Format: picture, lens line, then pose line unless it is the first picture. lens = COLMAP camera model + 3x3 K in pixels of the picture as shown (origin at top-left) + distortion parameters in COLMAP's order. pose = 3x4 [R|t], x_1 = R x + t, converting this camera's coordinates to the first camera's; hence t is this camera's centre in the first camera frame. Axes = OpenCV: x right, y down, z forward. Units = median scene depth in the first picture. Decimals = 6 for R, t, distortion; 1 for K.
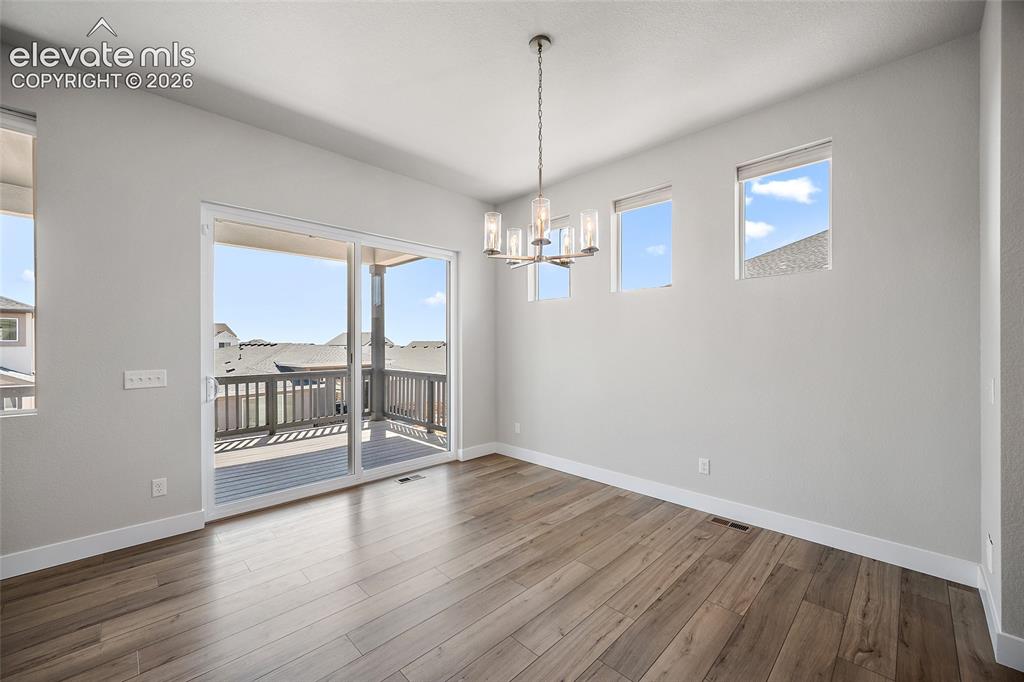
lens RADIAL K [[400.6, 0, 505.2], [0, 400.6, 345.3], [0, 0, 1]] dist [-0.001403, -0.000123]
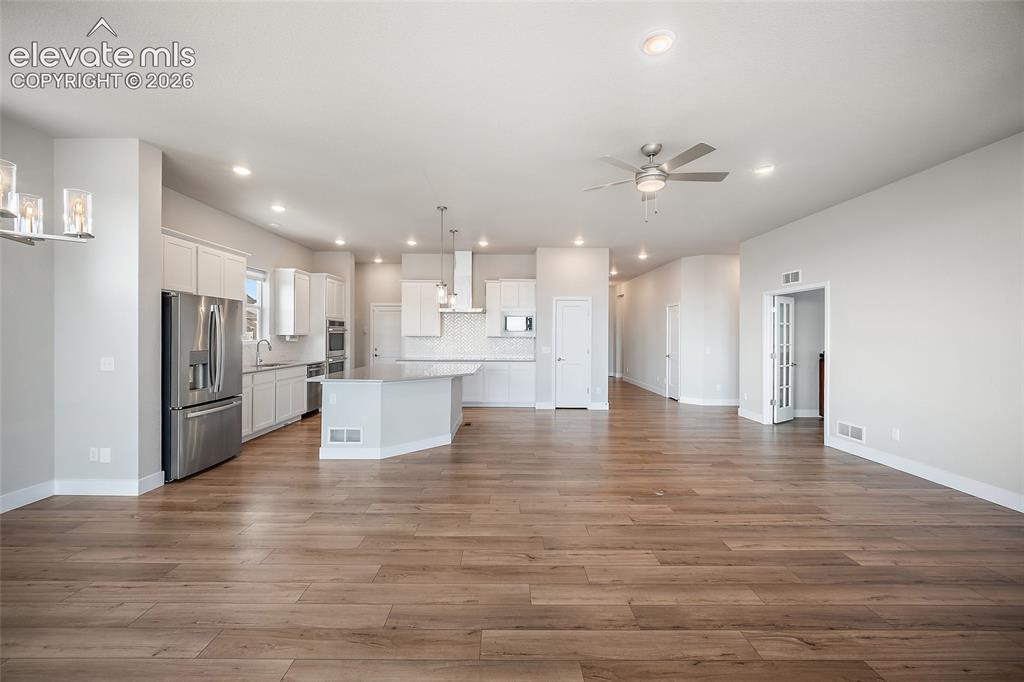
lens RADIAL K [[407.3, 0, 506.3], [0, 407.3, 335.3], [0, 0, 1]] dist [-0.002029, -0.000309]
pose [[-0.713150, -0.003798, 0.701001, -0.989963], [-0.003338, 0.999992, 0.002022, -0.020116], [-0.701004, -0.000898, -0.713157, 0.742852]]
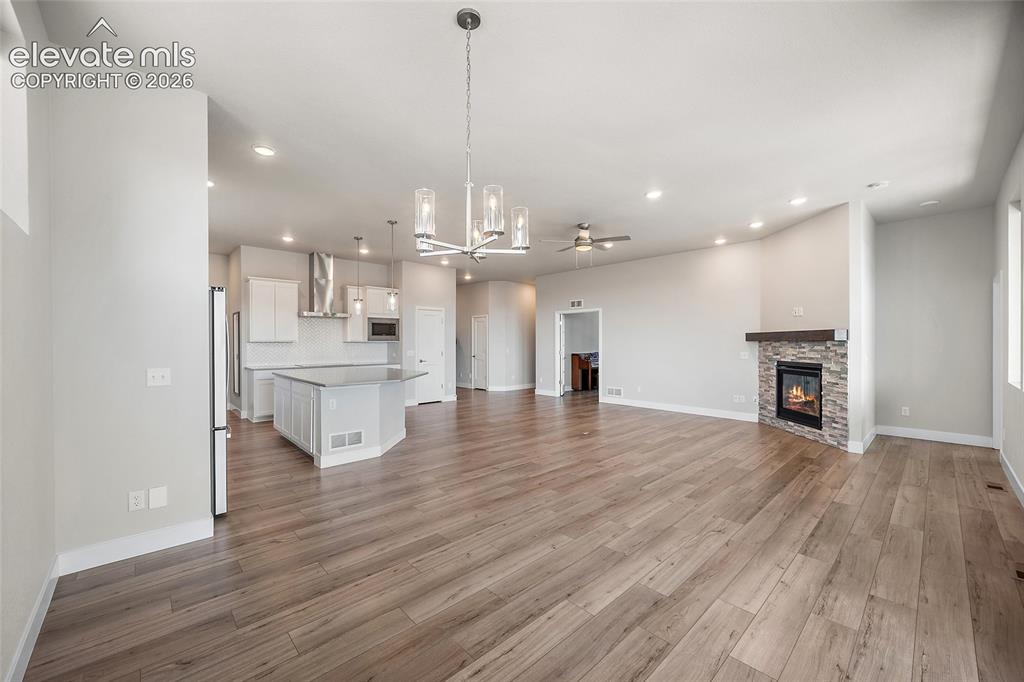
lens RADIAL K [[400.6, 0, 505.2], [0, 400.6, 345.3], [0, 0, 1]] dist [-0.001403, -0.000123]
pose [[-0.999409, 0.002206, 0.034305, -0.022319], [0.002550, 0.999947, 0.009995, -0.004466], [-0.034281, 0.010076, -0.999361, 1.663572]]
